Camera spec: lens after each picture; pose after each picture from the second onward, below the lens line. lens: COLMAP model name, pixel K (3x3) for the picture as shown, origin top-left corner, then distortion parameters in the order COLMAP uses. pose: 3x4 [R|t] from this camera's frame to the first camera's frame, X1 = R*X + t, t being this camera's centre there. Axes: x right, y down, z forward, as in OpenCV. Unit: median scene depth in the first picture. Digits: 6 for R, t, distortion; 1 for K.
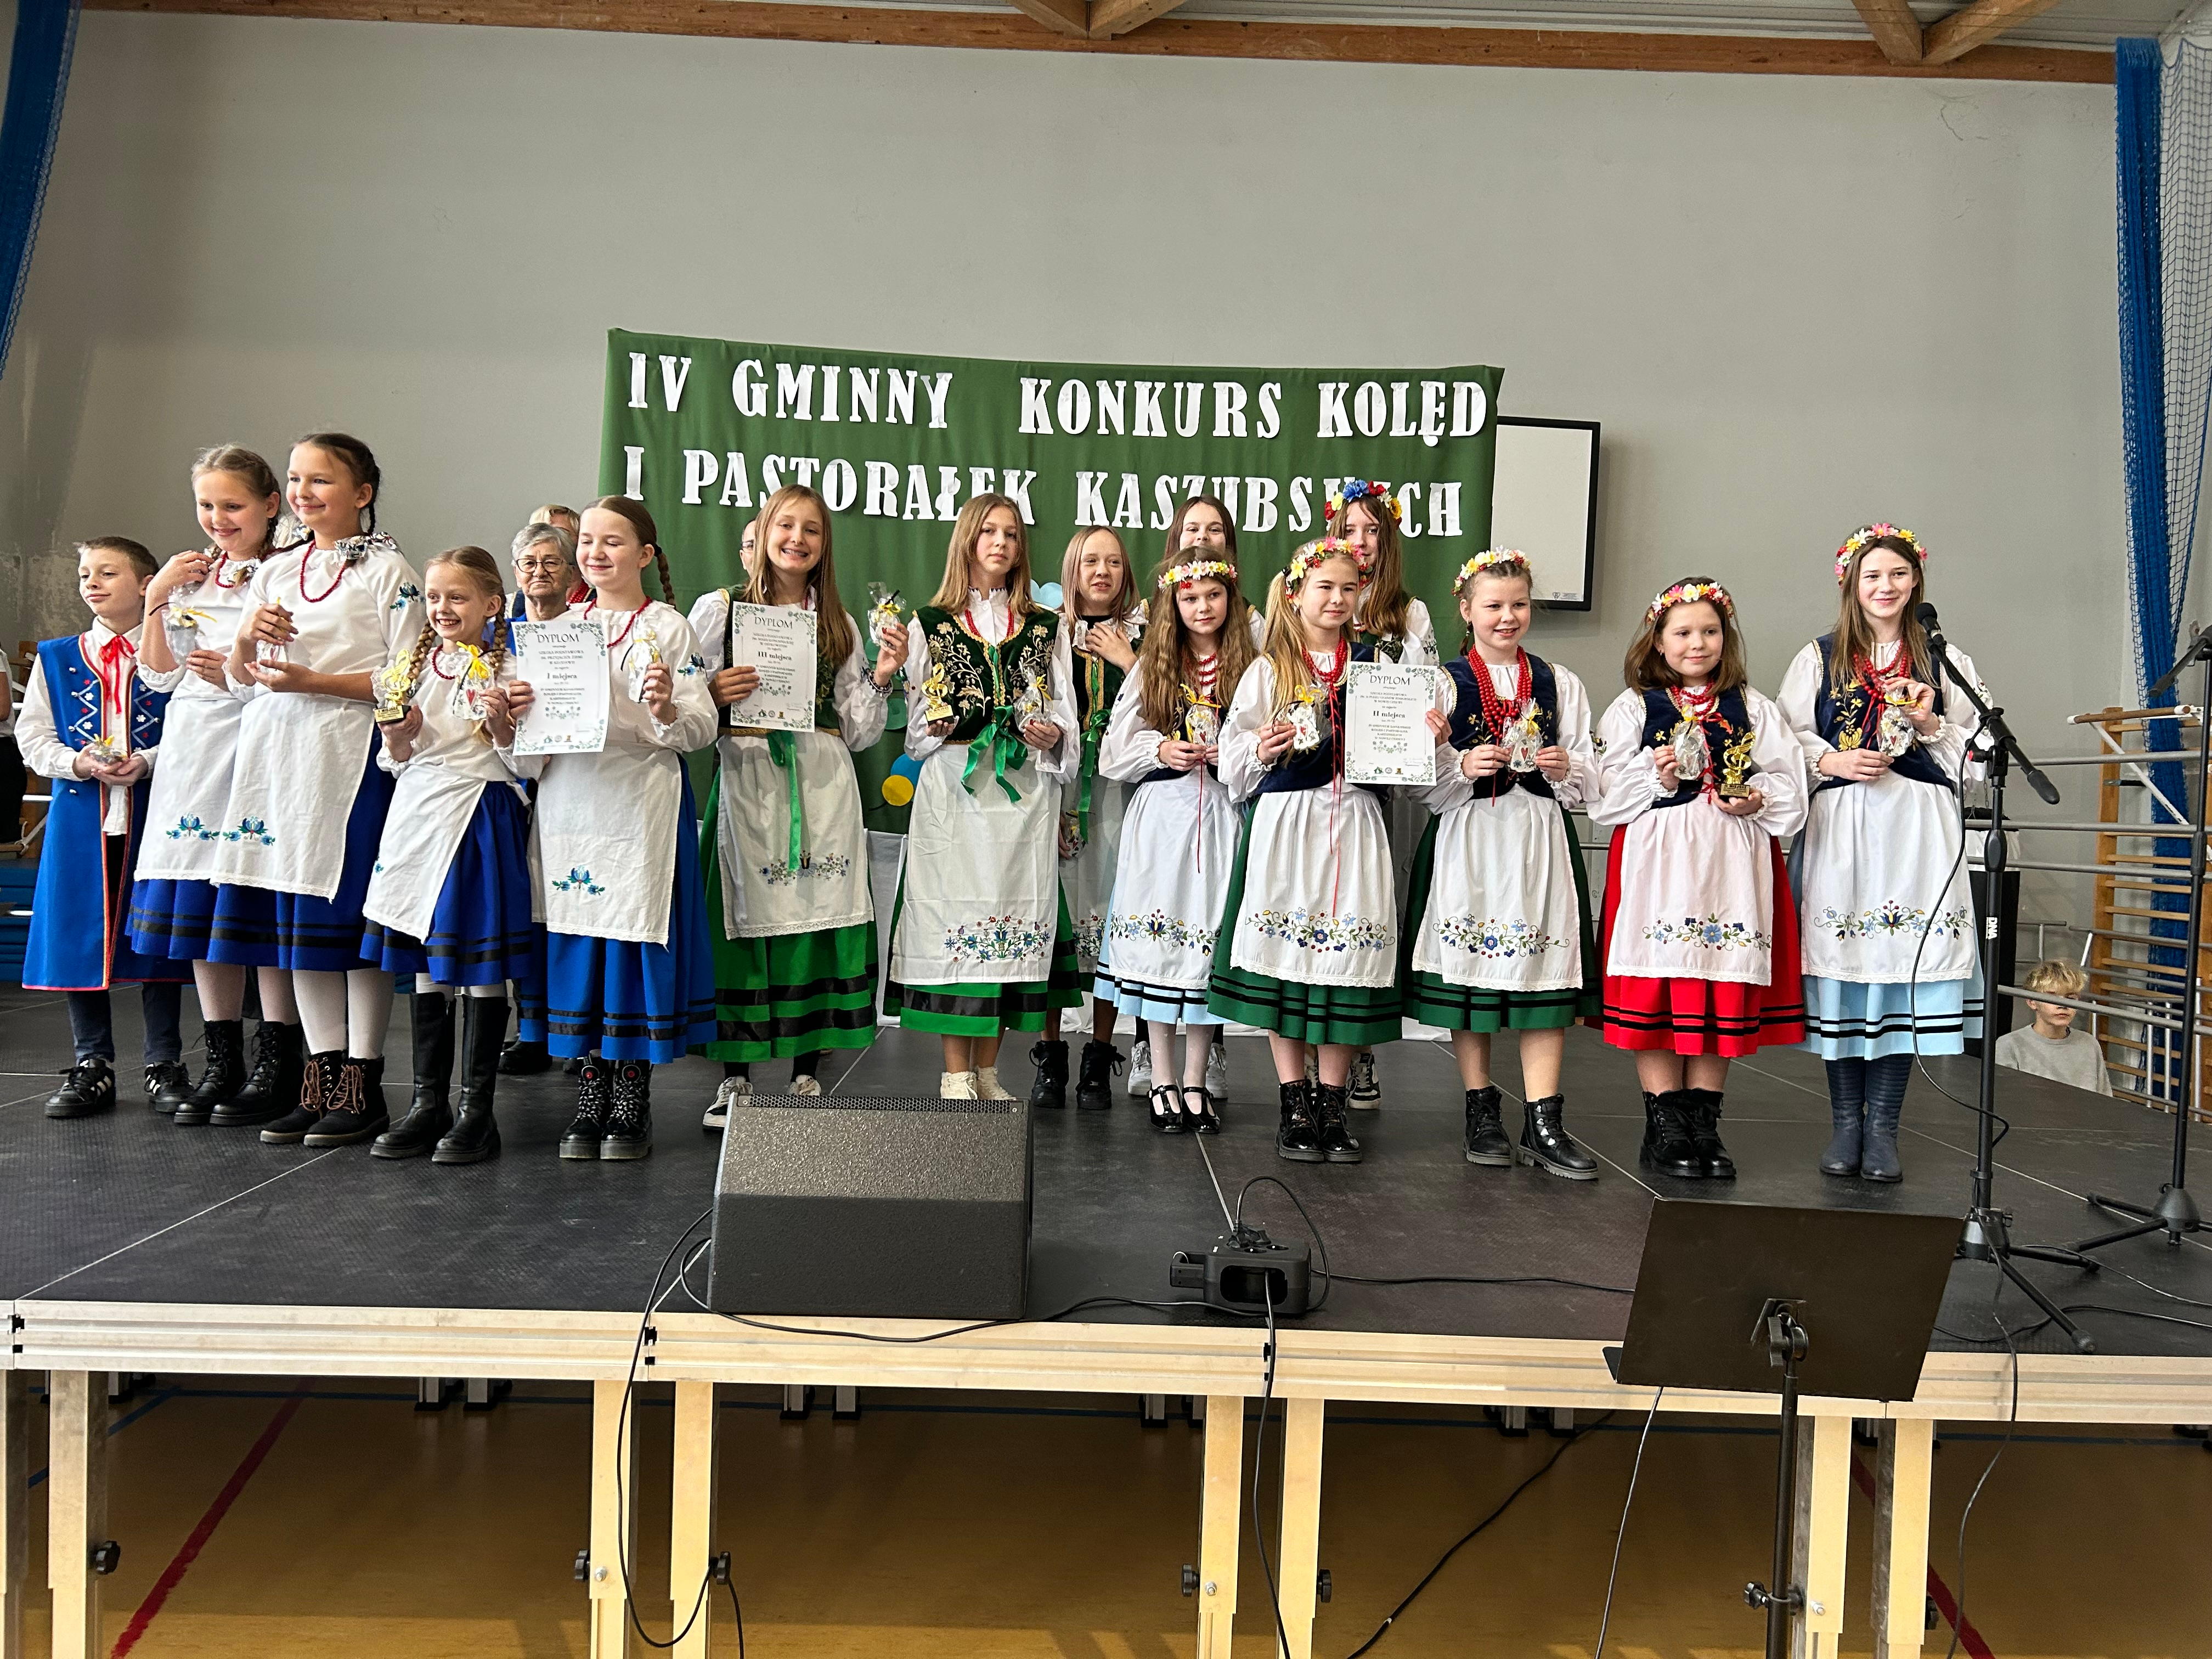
lens RADIAL K [[1670.3, 0, 1105.3], [0, 1670.3, 851.9], [0, 0, 1]] dist [0.053341, -0.056921]
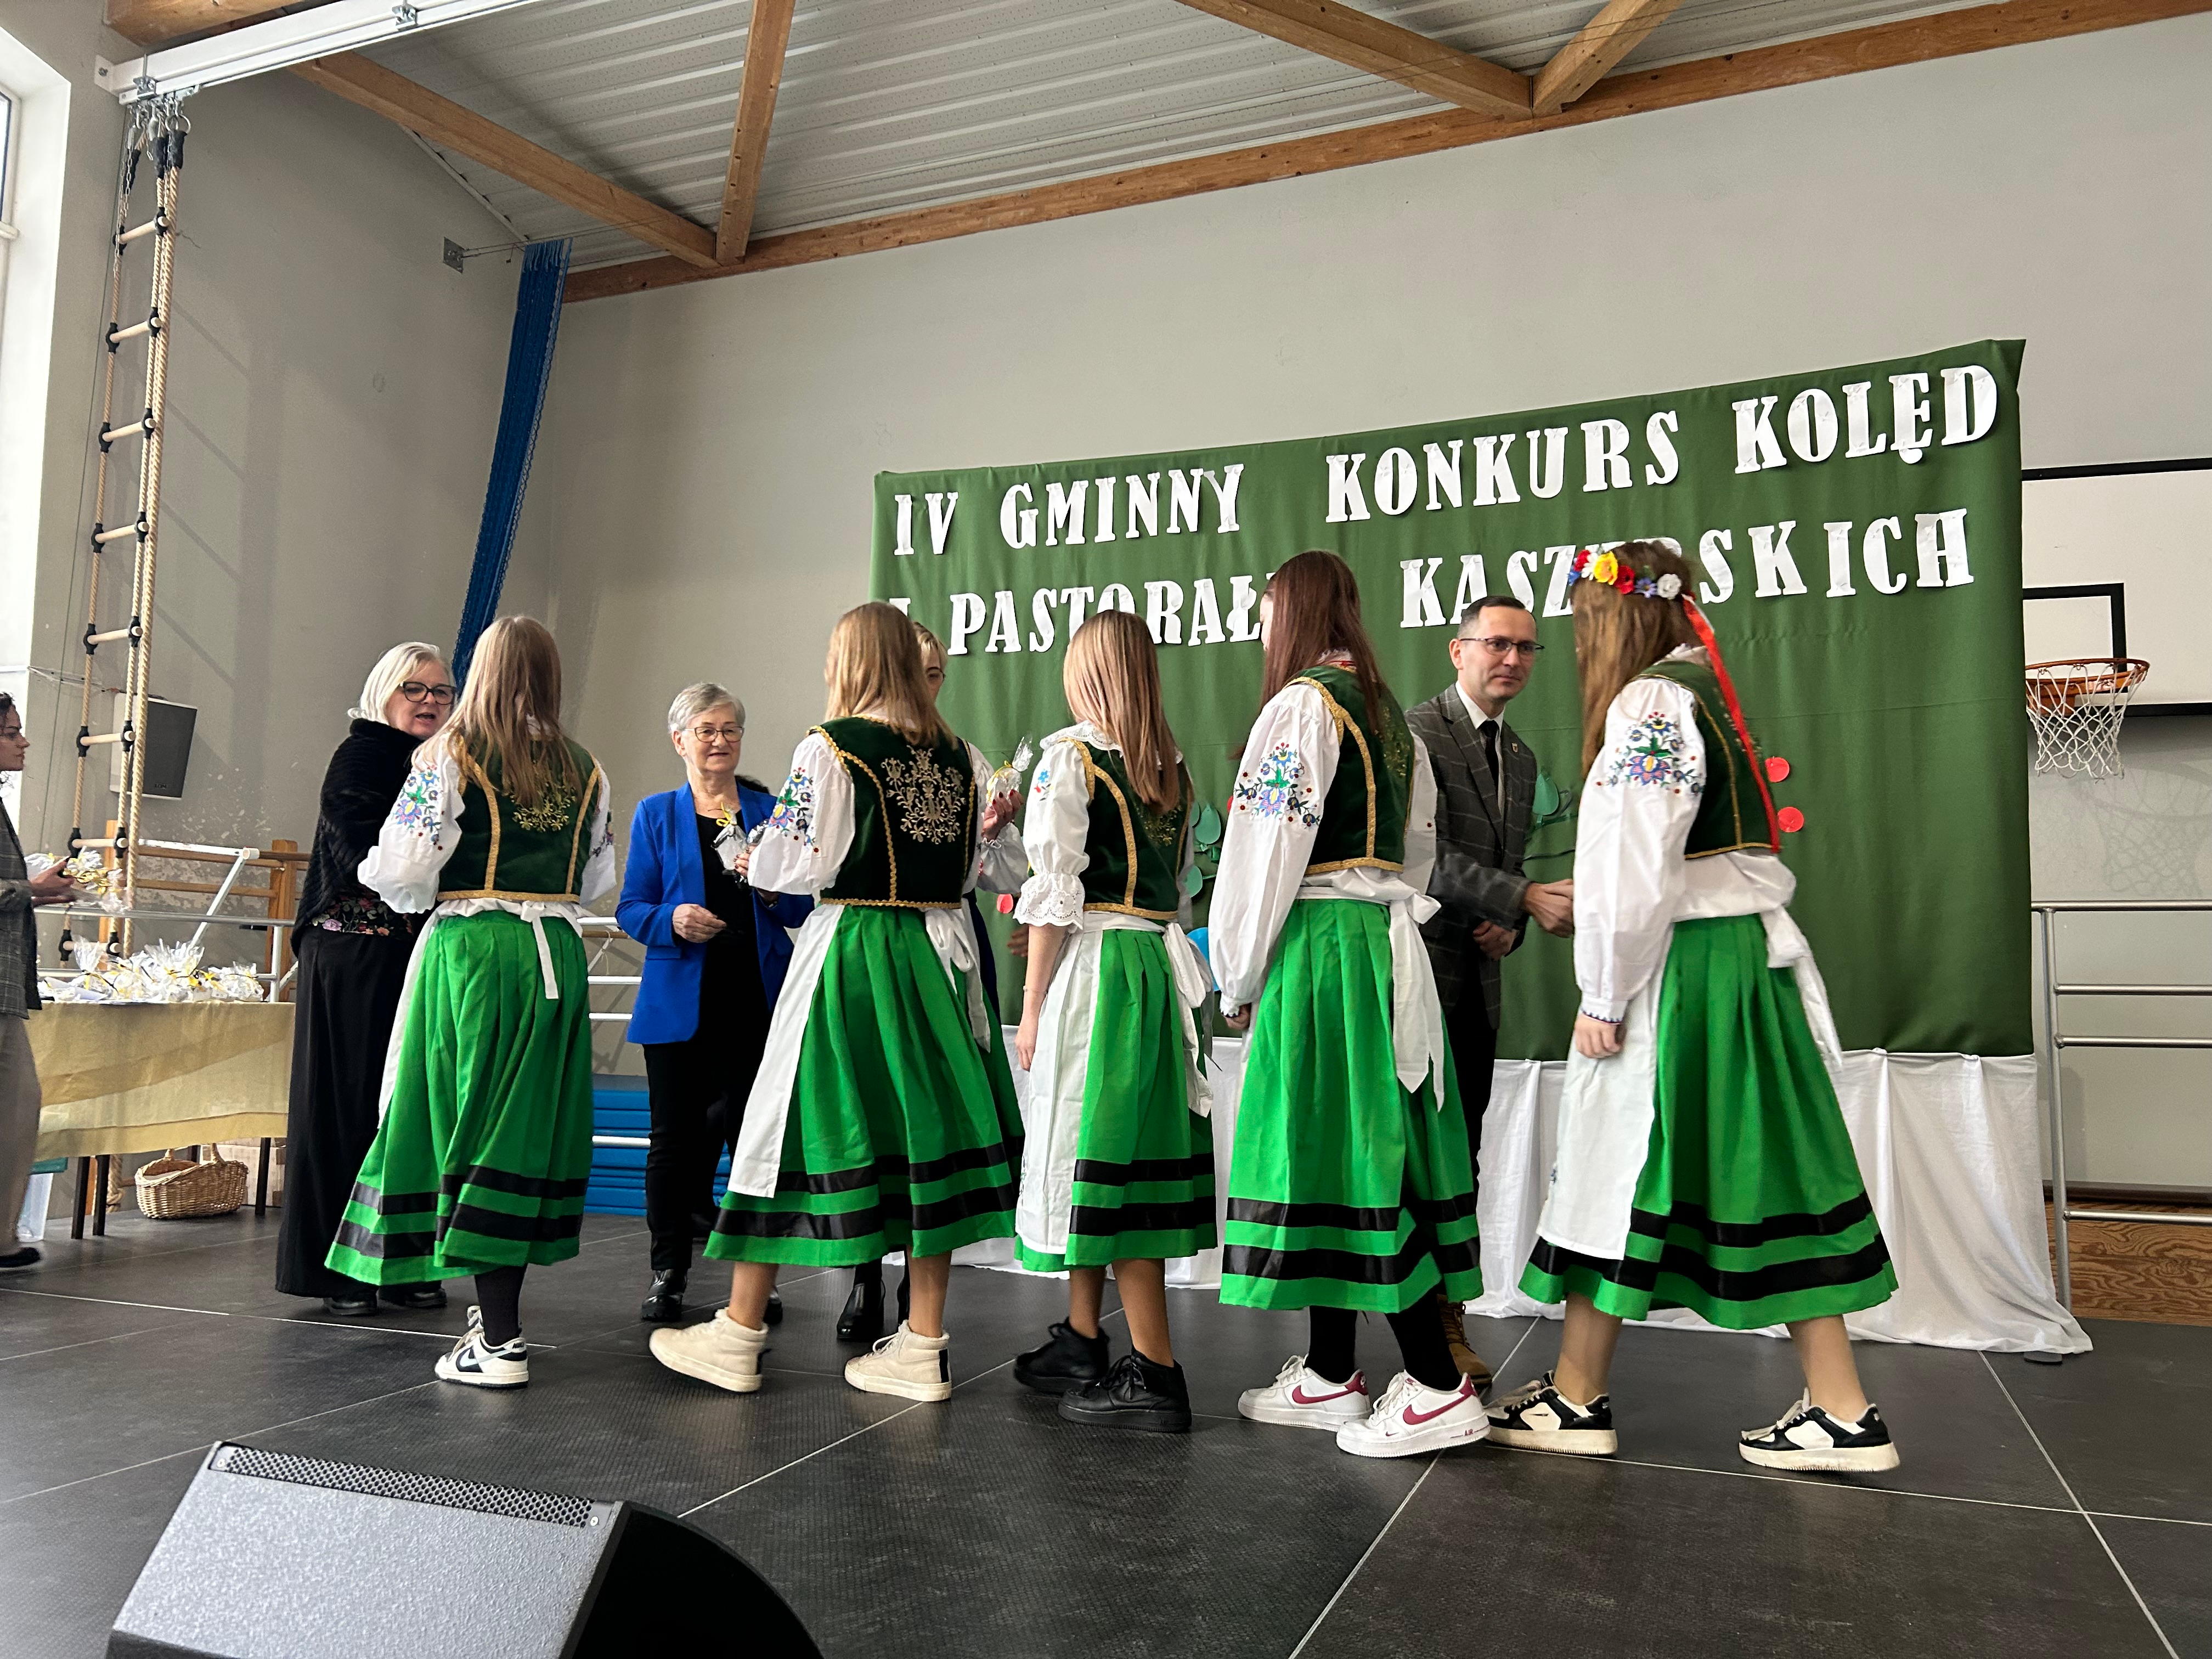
lens RADIAL K [[1670.3, 0, 1080.8], [0, 1670.3, 852.3], [0, 0, 1]] dist [0.053341, -0.056921]
pose [[0.919814, -0.055610, -0.388393, 0.140385], [0.004803, 0.991426, -0.130577, 0.006771], [0.392325, 0.118242, 0.912195, 0.249823]]
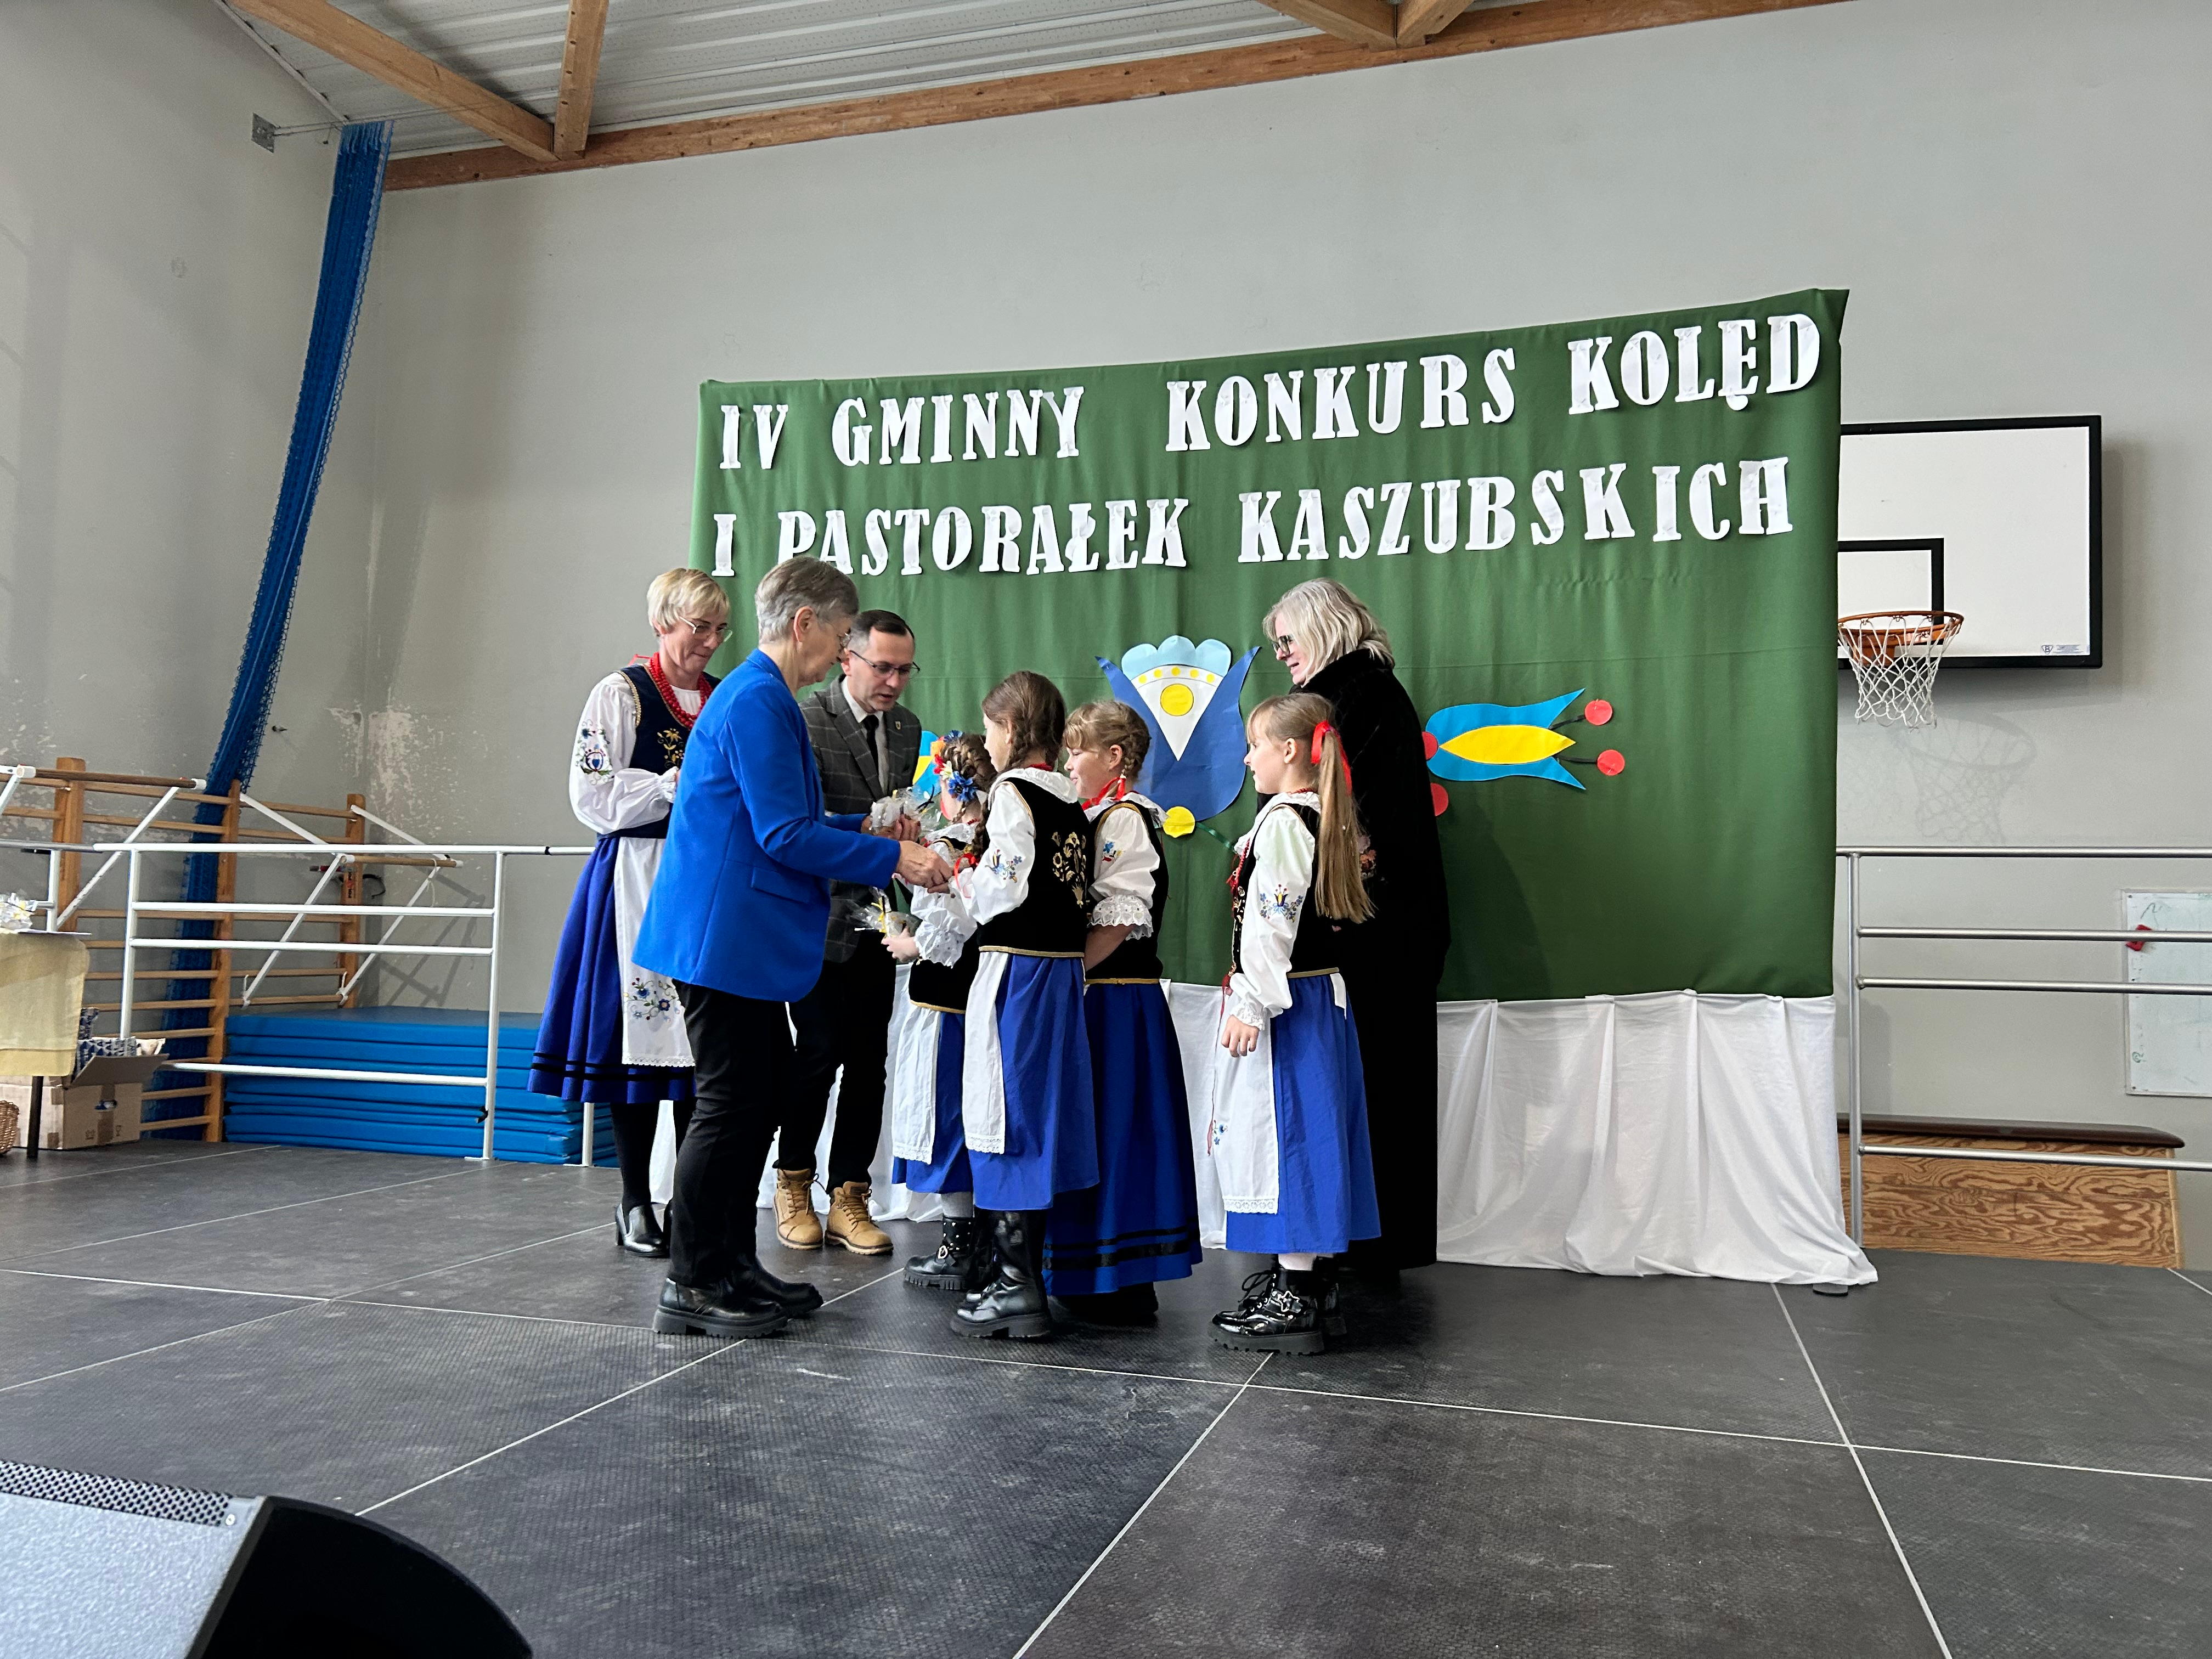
lens RADIAL K [[1670.3, 0, 1112.6], [0, 1670.3, 849.2], [0, 0, 1]] dist [0.053341, -0.056921]
pose [[0.952217, -0.029911, -0.303953, 0.154236], [0.001644, 0.995680, -0.092831, 0.004390], [0.305417, 0.087896, 0.948153, 0.274552]]
